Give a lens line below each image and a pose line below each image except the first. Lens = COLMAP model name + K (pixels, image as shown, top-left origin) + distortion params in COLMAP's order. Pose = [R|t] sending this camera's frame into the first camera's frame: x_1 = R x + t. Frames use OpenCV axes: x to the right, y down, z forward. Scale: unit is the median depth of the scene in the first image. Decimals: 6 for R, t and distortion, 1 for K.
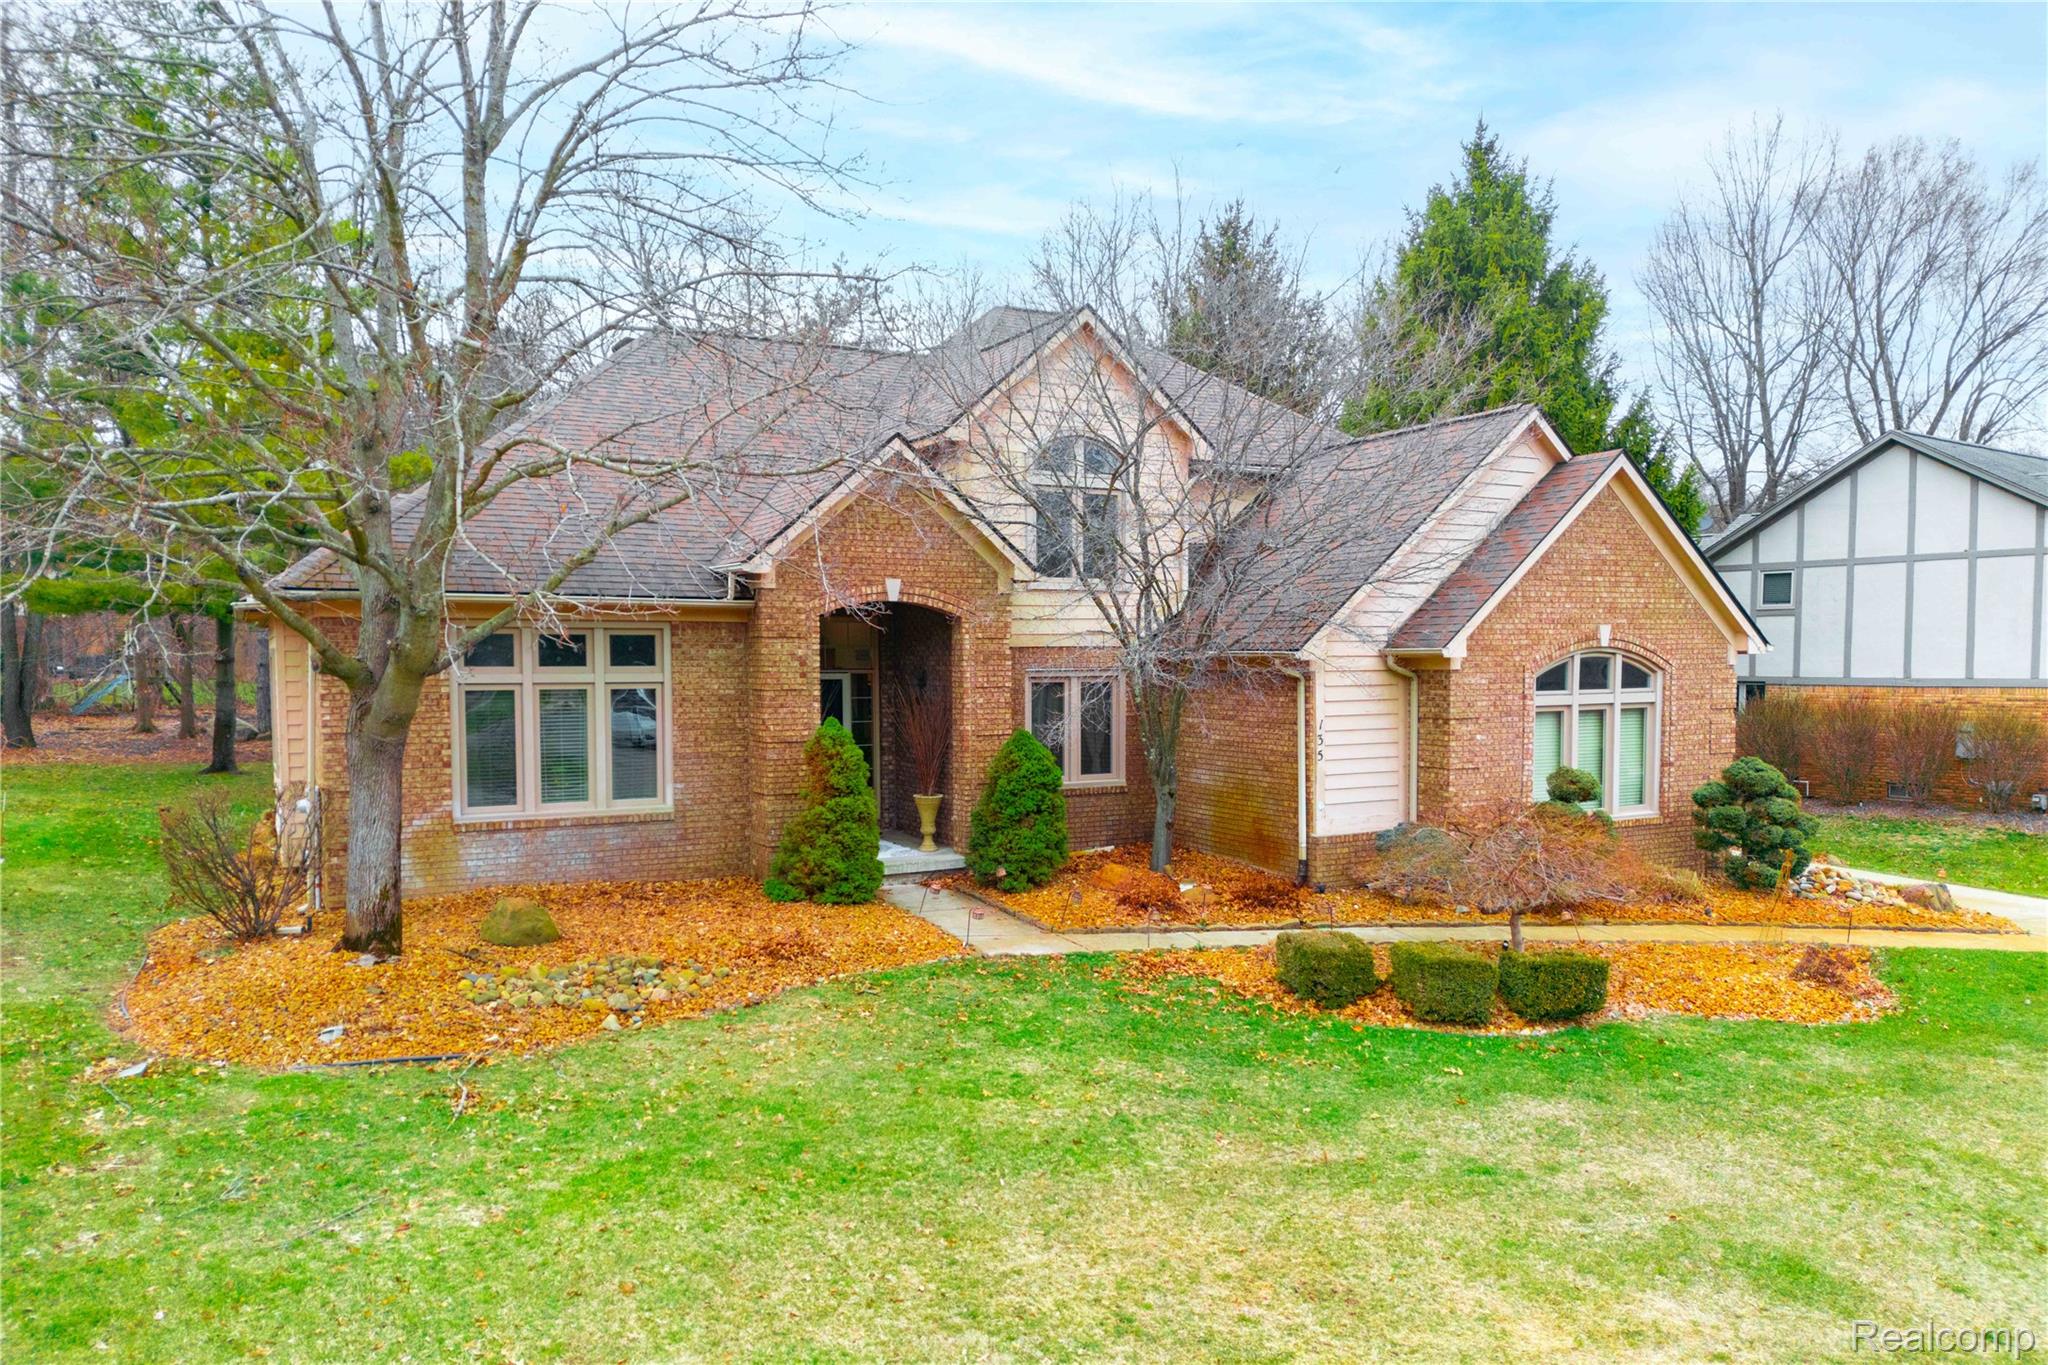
lens RADIAL K [[1395.7, 0, 1016.1], [0, 1395.7, 755.8], [0, 0, 1]] dist [0.006704, -0.000172]
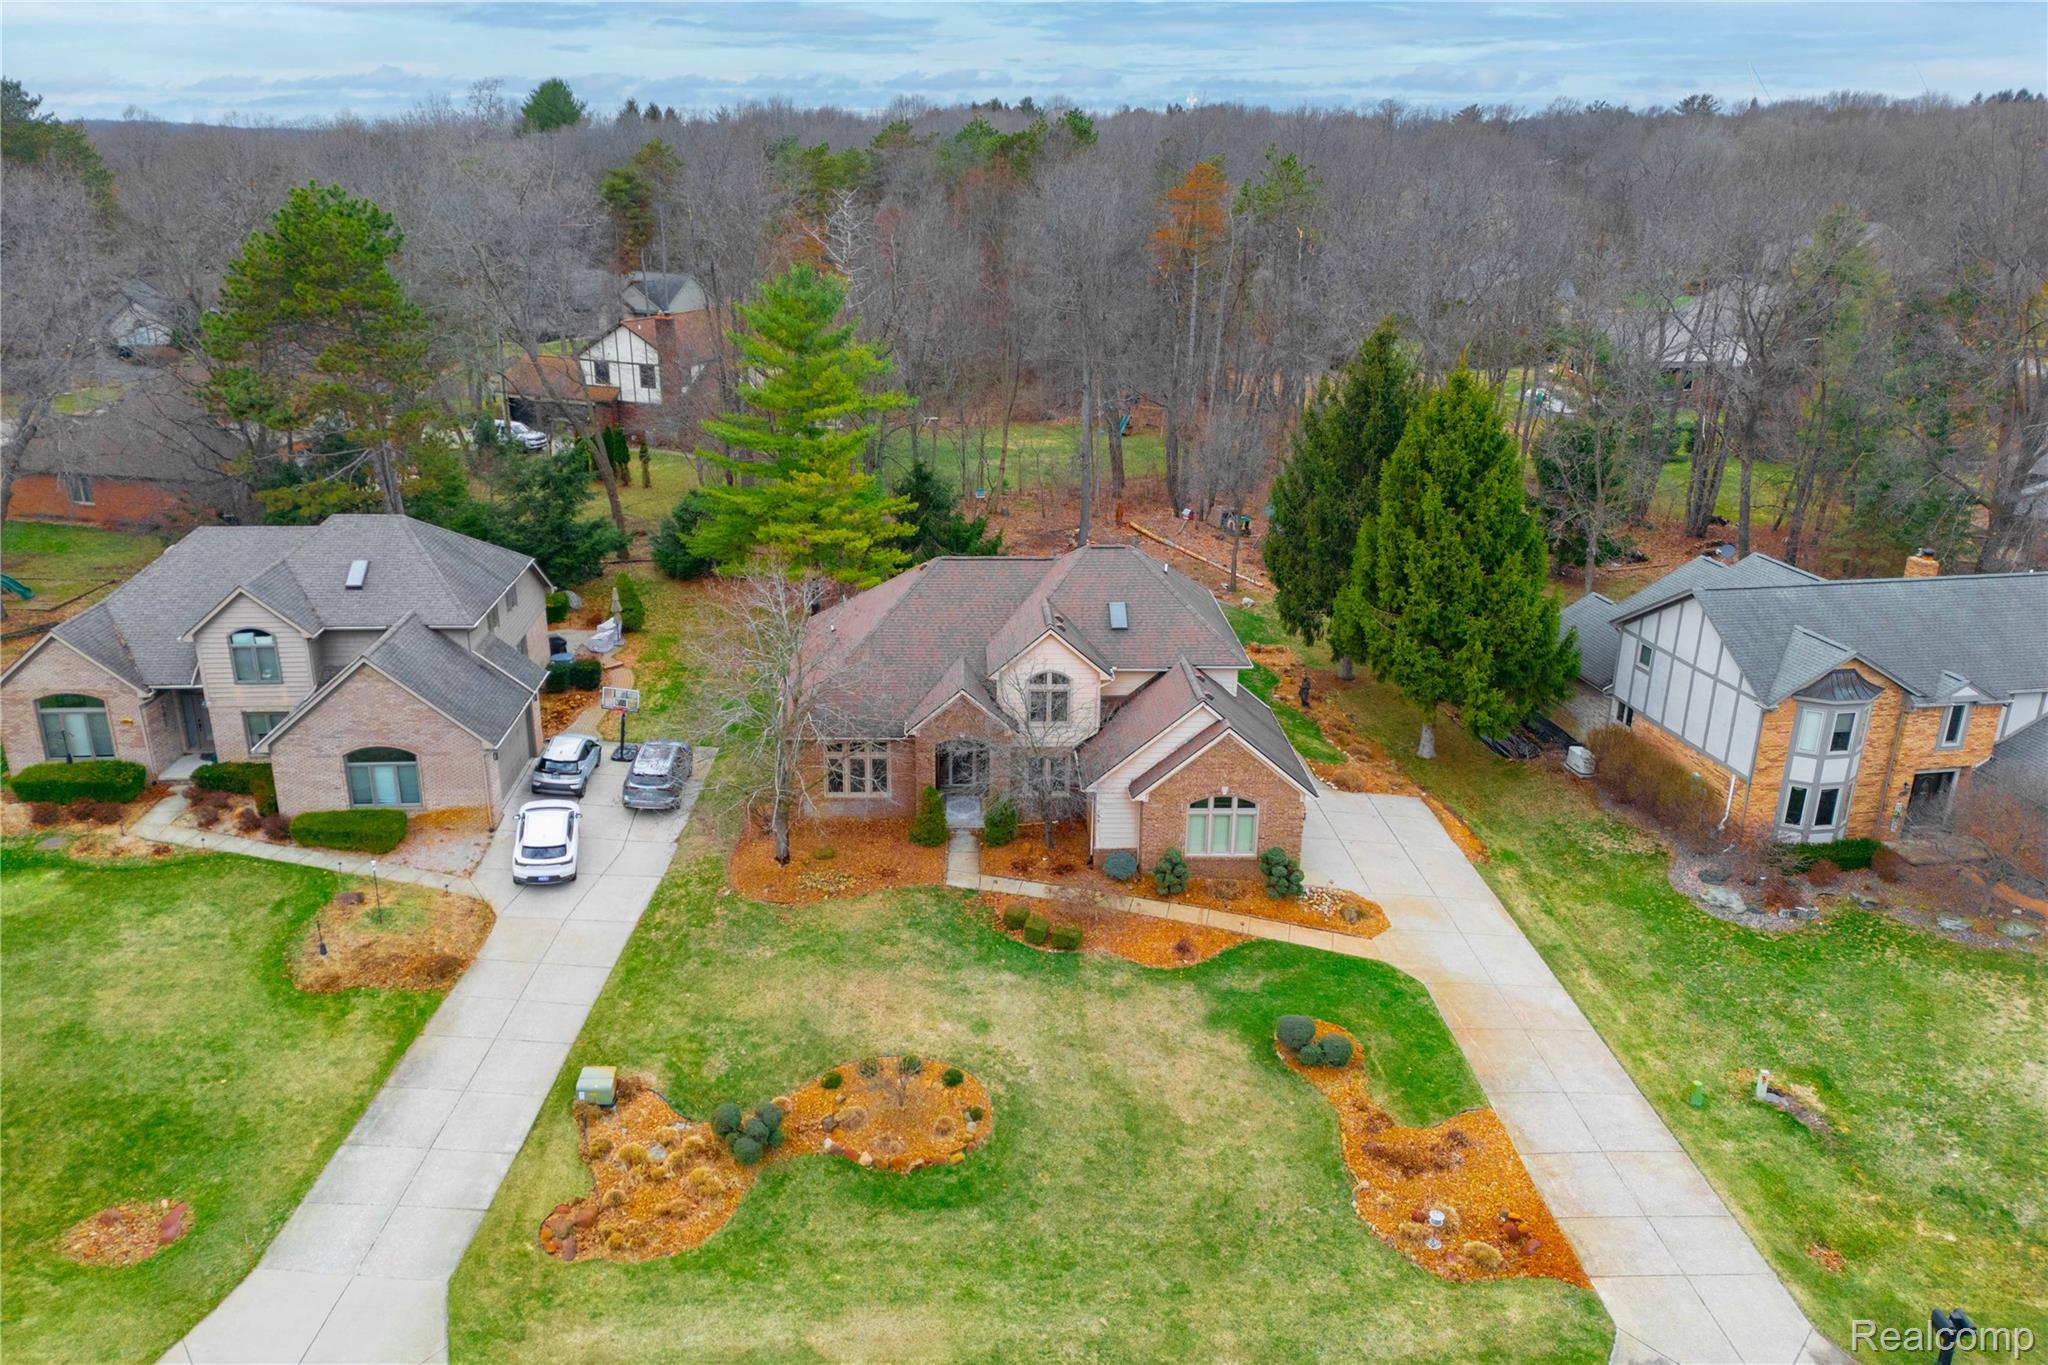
lens RADIAL K [[1415.5, 0, 1010.8], [0, 1415.5, 679.1], [0, 0, 1]] dist [0.071649, -0.056423]
pose [[0.896851, 0.163024, -0.411195, 1.194524], [-0.043931, 0.957838, 0.283931, -1.079940], [0.440145, -0.236580, 0.866200, -1.465076]]
